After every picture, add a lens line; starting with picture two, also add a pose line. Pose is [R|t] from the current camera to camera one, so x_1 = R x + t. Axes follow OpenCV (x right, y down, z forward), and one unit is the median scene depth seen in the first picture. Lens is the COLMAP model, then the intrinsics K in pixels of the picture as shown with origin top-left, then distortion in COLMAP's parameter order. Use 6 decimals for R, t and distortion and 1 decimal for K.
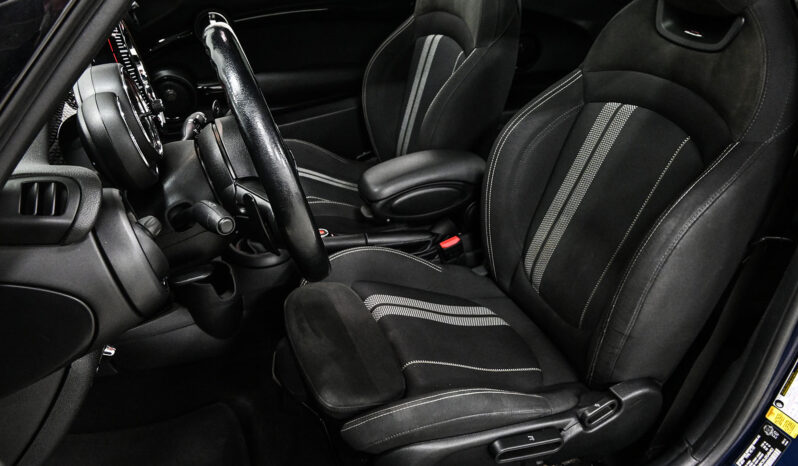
lens RADIAL K [[607.6, 0, 399.0], [0, 607.6, 233.0], [0, 0, 1]] dist [0.008062, 0.004650]
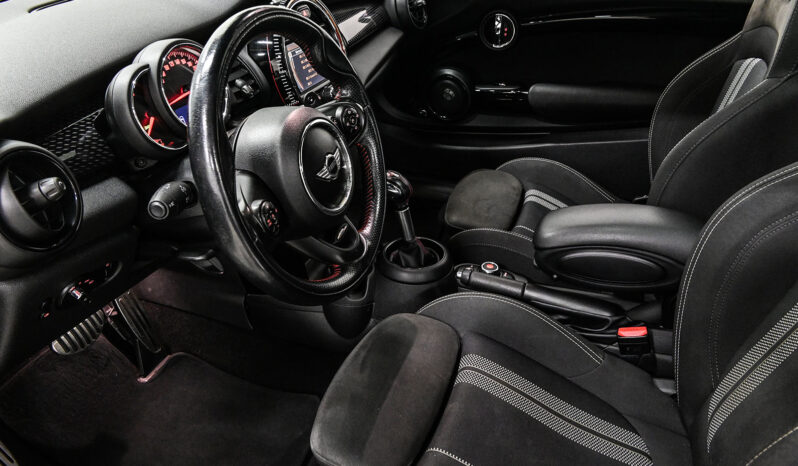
lens RADIAL K [[607.6, 0, 399.0], [0, 607.6, 233.0], [0, 0, 1]] dist [0.008062, 0.004650]
pose [[0.743003, 0.264573, -0.614774, 0.295504], [-0.276496, 0.957841, 0.078047, -0.078438], [0.609505, 0.111993, 0.784832, 0.232818]]
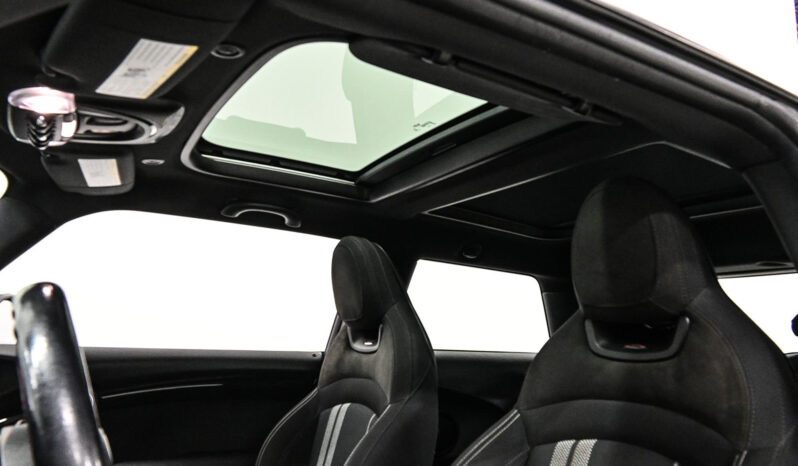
lens RADIAL K [[607.6, 0, 399.0], [0, 607.6, 233.0], [0, 0, 1]] dist [0.008062, 0.004650]
pose [[0.988028, 0.009466, 0.153981, 0.004136], [0.091090, 0.769761, -0.631800, 0.055084], [-0.124509, 0.638262, 0.759683, 0.196299]]
